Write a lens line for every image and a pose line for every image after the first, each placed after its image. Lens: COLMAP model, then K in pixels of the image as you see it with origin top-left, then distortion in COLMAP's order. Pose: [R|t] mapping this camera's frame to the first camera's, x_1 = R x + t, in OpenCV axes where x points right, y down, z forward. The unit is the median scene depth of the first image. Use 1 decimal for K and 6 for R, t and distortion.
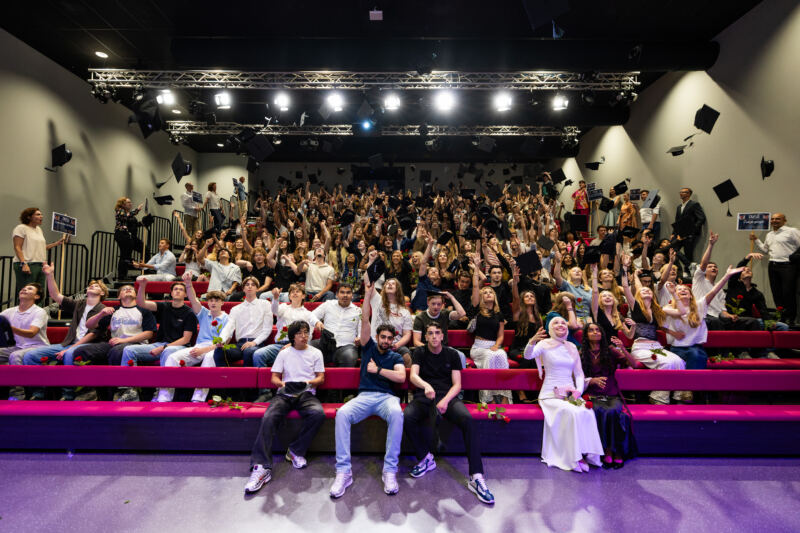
lens RADIAL K [[394.5, 0, 397.7], [0, 394.5, 262.0], [0, 0, 1]] dist [-0.001432, 0.000079]
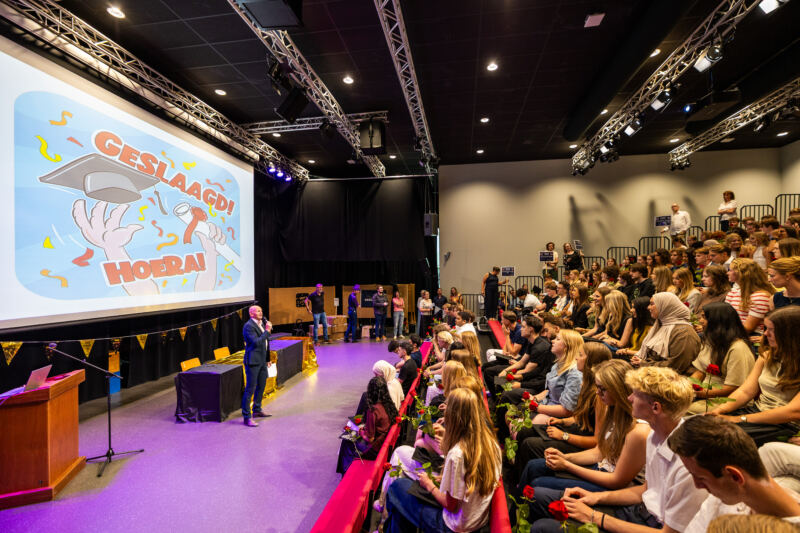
lens RADIAL K [[351.2, 0, 414.8], [0, 351.2, 275.9], [0, 0, 1]] dist [0.002797, 0.000302]
pose [[-0.131926, -0.002812, -0.991256, 0.660856], [0.045991, 0.998902, -0.008954, -0.049053], [0.990192, -0.046770, -0.131652, 0.559263]]
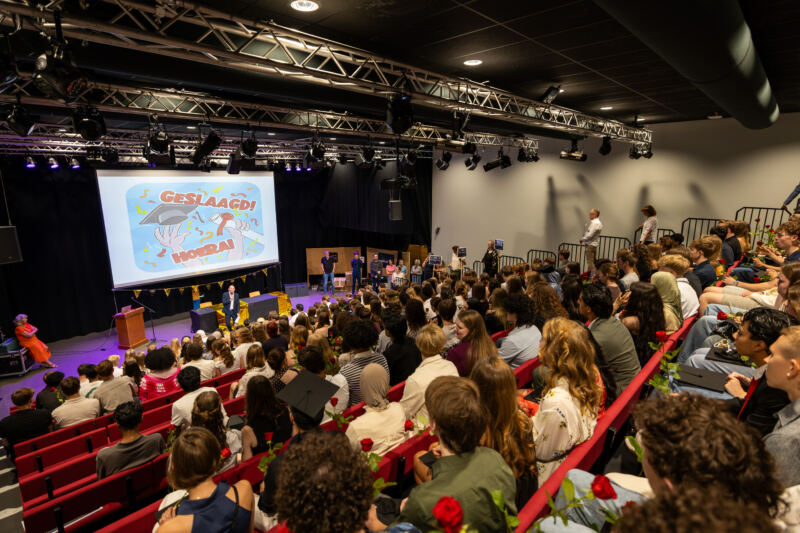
lens RADIAL K [[420.3, 0, 400.0], [0, 420.3, 266.5], [0, 0, 1]] dist [-0.002773, -0.000511]
pose [[-0.690719, 0.152051, -0.706956, 0.649406], [0.028957, 0.982675, 0.183060, -0.346696], [0.722543, 0.105972, -0.683156, 1.749136]]
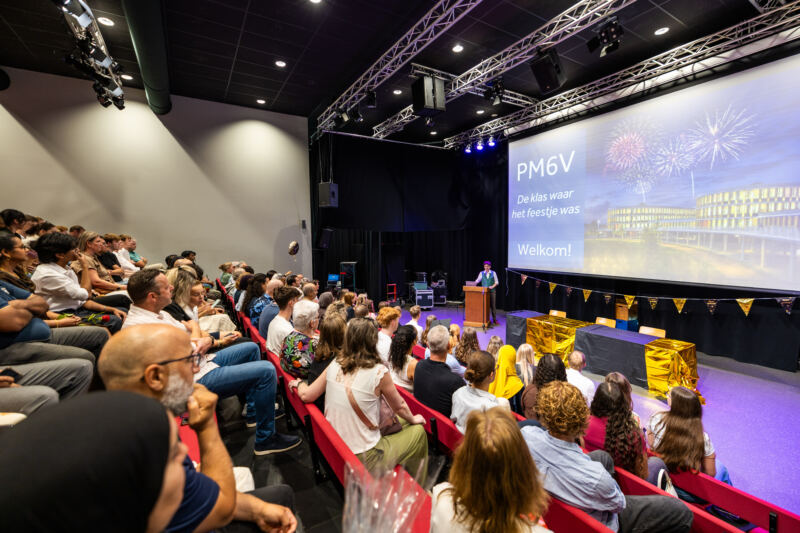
lens RADIAL K [[336.8, 0, 403.0], [0, 336.8, 266.9], [0, 0, 1]] dist [-0.000780, -0.000137]
pose [[-0.535922, -0.063268, 0.841893, -0.545327], [-0.014979, 0.997744, 0.065444, -0.080361], [-0.844134, 0.022462, -0.535661, 0.854404]]
